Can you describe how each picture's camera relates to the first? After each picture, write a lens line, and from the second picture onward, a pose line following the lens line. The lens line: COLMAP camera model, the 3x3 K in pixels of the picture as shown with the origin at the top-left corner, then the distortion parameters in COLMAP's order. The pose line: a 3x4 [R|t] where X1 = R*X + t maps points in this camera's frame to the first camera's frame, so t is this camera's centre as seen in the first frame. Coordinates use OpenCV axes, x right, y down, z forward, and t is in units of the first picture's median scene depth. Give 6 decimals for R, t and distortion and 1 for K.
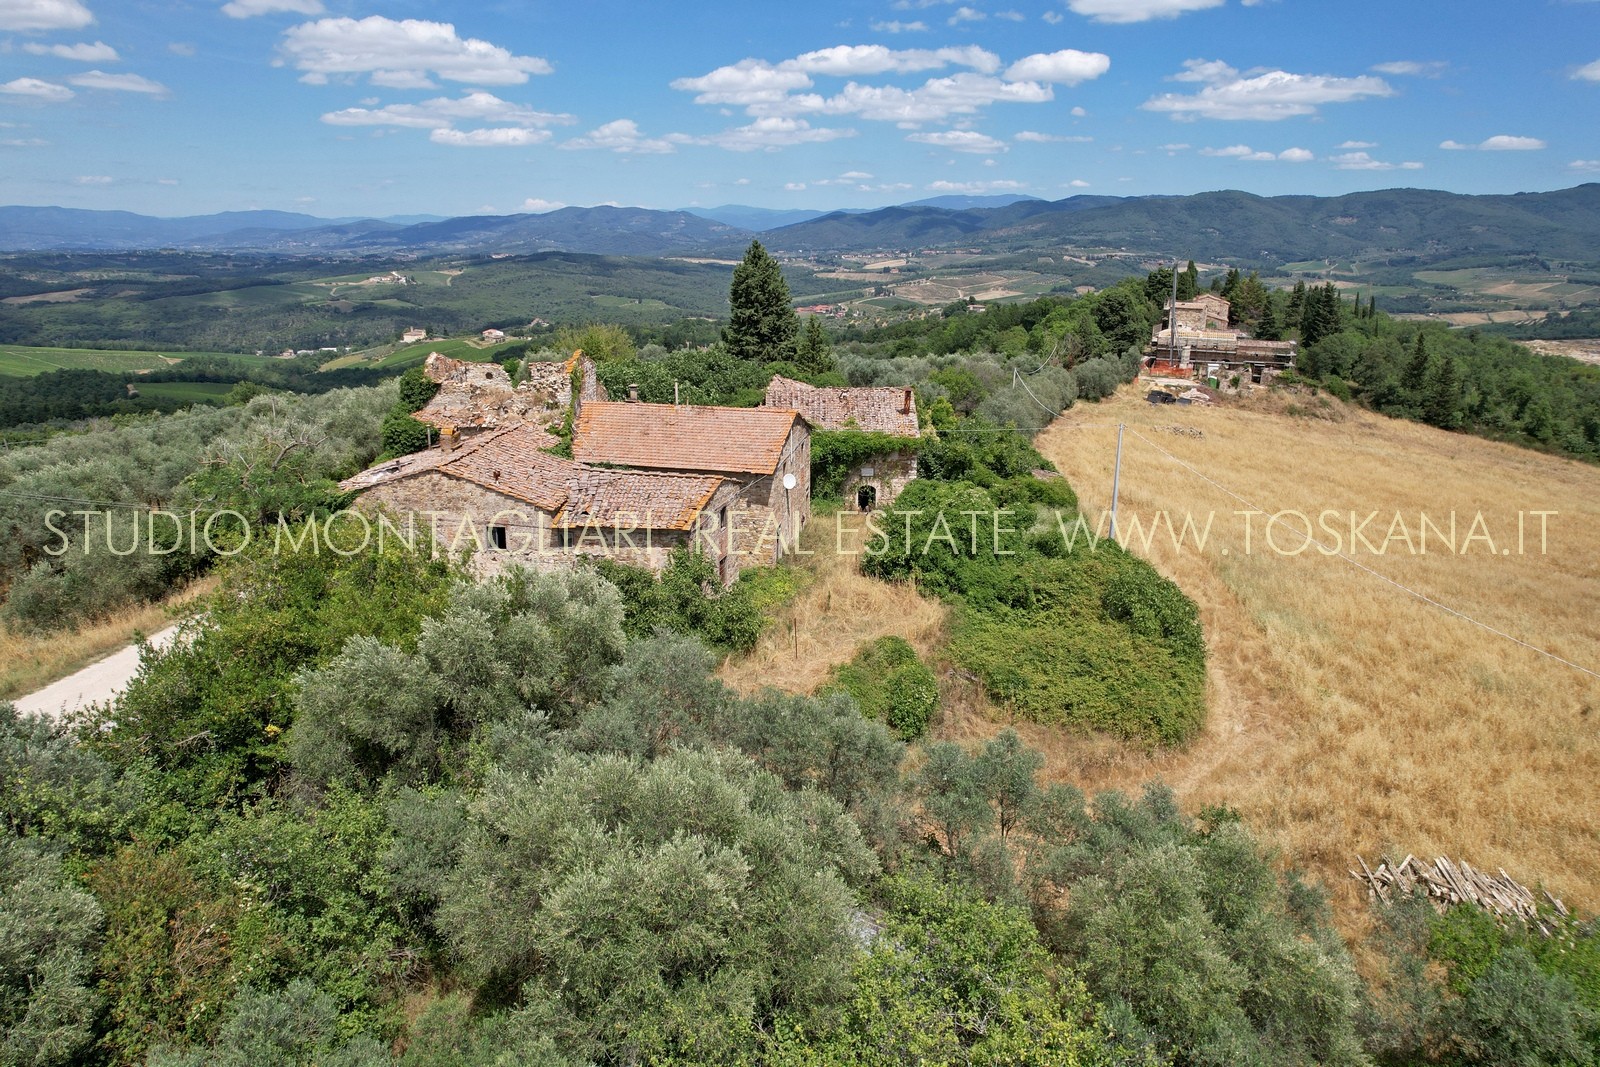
lens RADIAL K [[1020.9, 0, 797.8], [0, 1020.9, 529.0], [0, 0, 1]] dist [-0.077574, 0.071054]
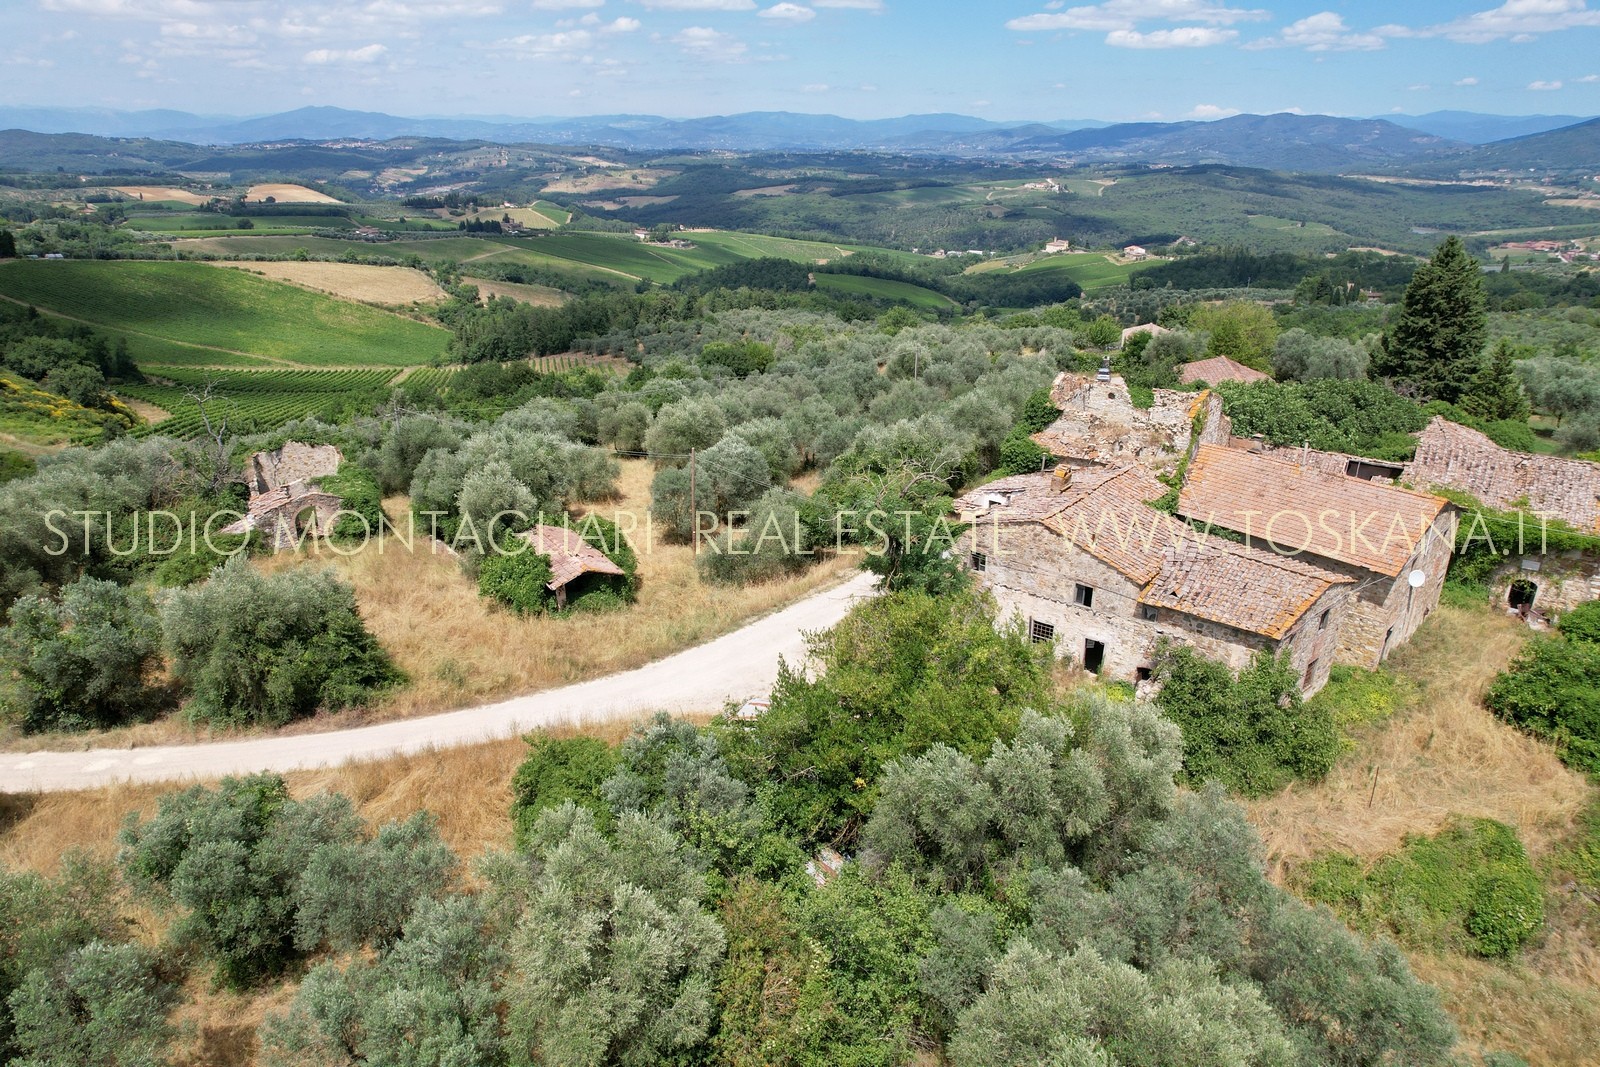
lens RADIAL K [[1020.9, 0, 797.8], [0, 1020.9, 529.0], [0, 0, 1]] dist [-0.077574, 0.071054]
pose [[0.824118, 0.210105, -0.526008, -0.003332], [-0.164328, 0.977405, 0.132949, -0.116581], [0.542056, -0.023128, 0.840024, -0.027825]]
